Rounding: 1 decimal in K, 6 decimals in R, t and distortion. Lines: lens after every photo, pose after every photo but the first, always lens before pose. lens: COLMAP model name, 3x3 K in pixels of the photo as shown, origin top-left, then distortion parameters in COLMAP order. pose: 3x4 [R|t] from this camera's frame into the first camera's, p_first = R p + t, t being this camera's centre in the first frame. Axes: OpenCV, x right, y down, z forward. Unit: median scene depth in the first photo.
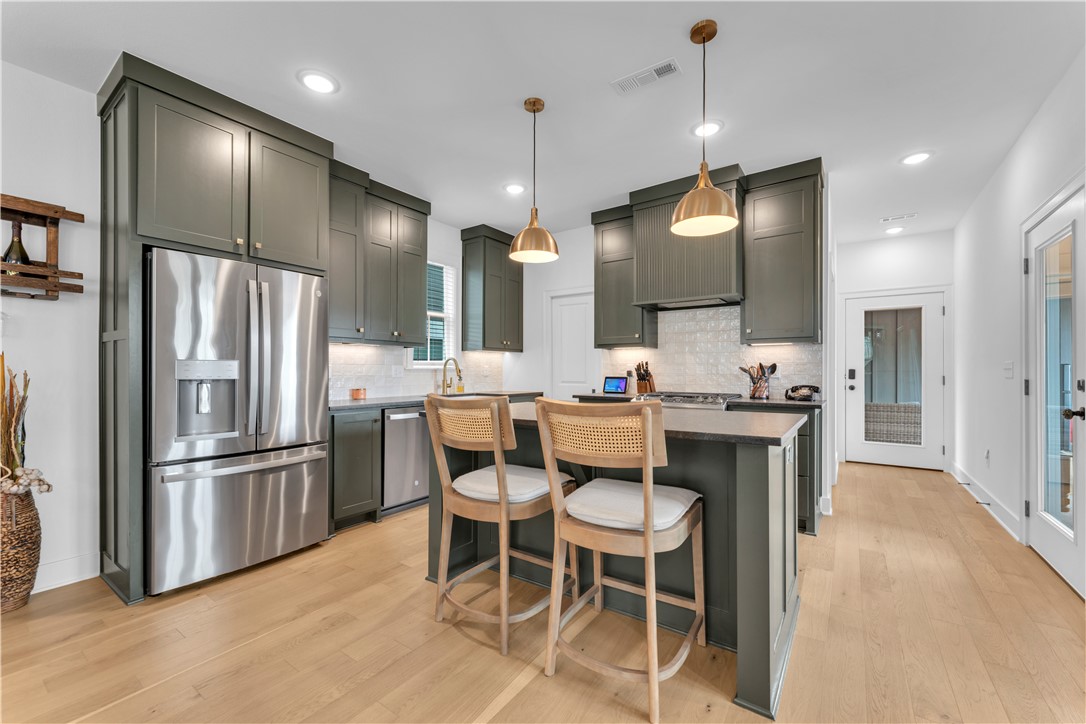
lens RADIAL K [[442.2, 0, 542.2], [0, 442.2, 367.6], [0, 0, 1]] dist [-0.012710, -0.000065]
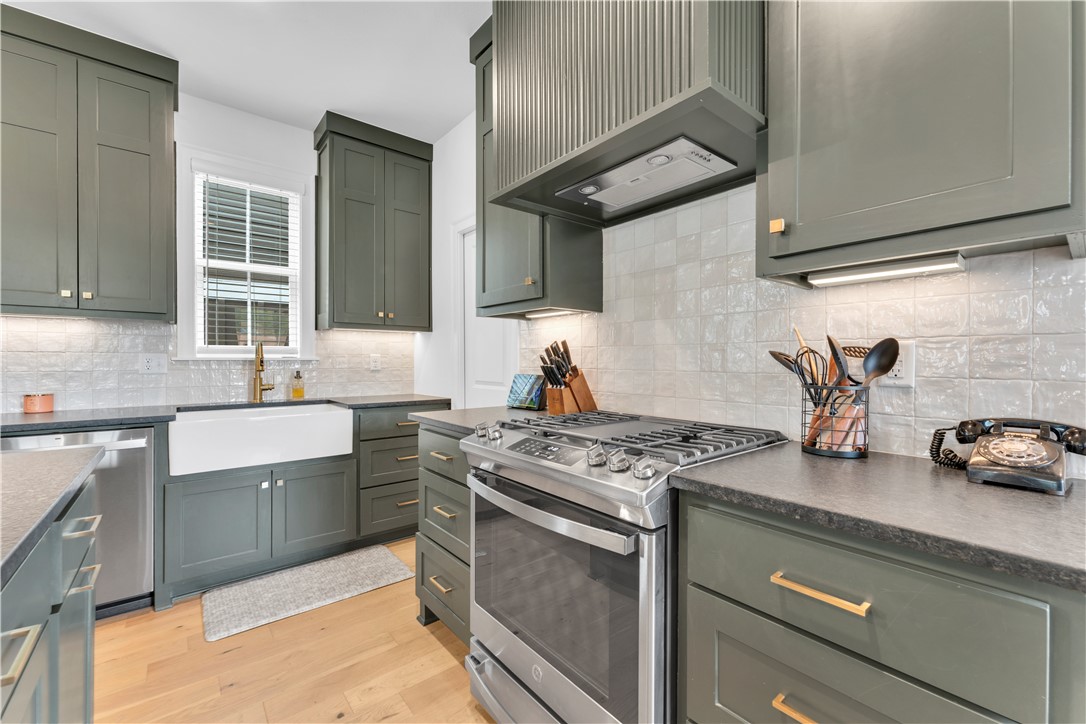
lens RADIAL K [[442.2, 0, 548.0], [0, 442.2, 361.4], [0, 0, 1]] dist [-0.012710, -0.000065]
pose [[0.964894, -0.000269, -0.262638, 0.335383], [0.002472, 0.999964, 0.008058, 0.002500], [0.262627, -0.008424, 0.964861, 0.574064]]
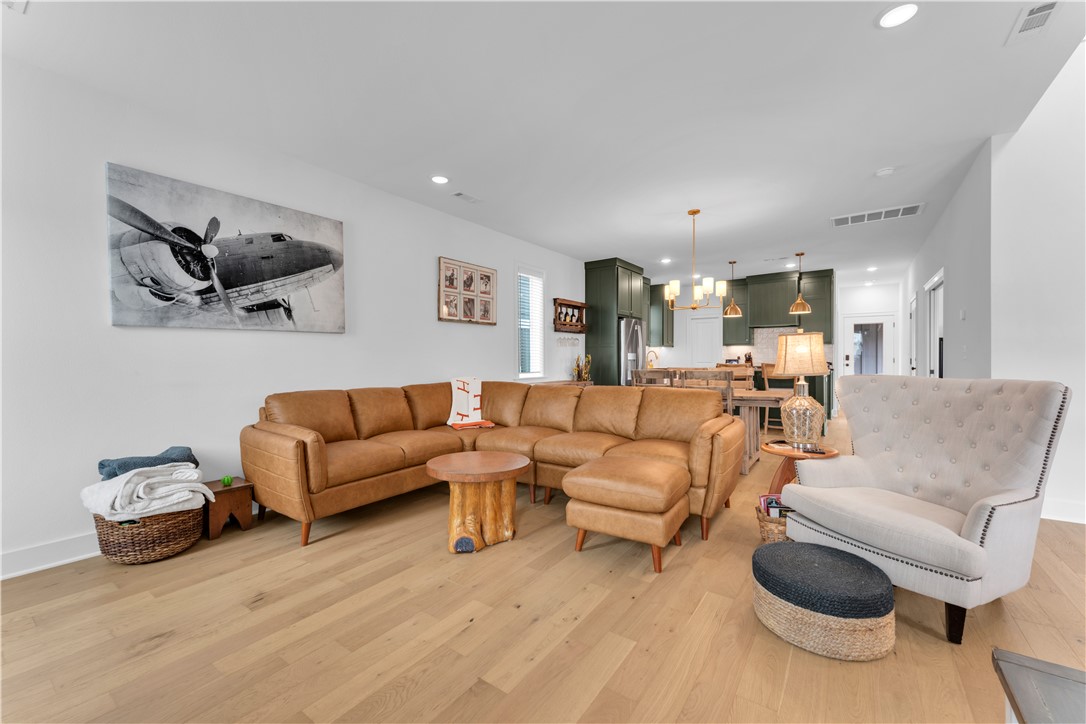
lens RADIAL K [[442.2, 0, 538.3], [0, 442.2, 366.0], [0, 0, 1]] dist [-0.012710, -0.000065]
pose [[0.999824, -0.005662, -0.017898, -0.781678], [0.006058, 0.999736, 0.022153, 0.000360], [0.017767, -0.022258, 0.999594, -1.208076]]
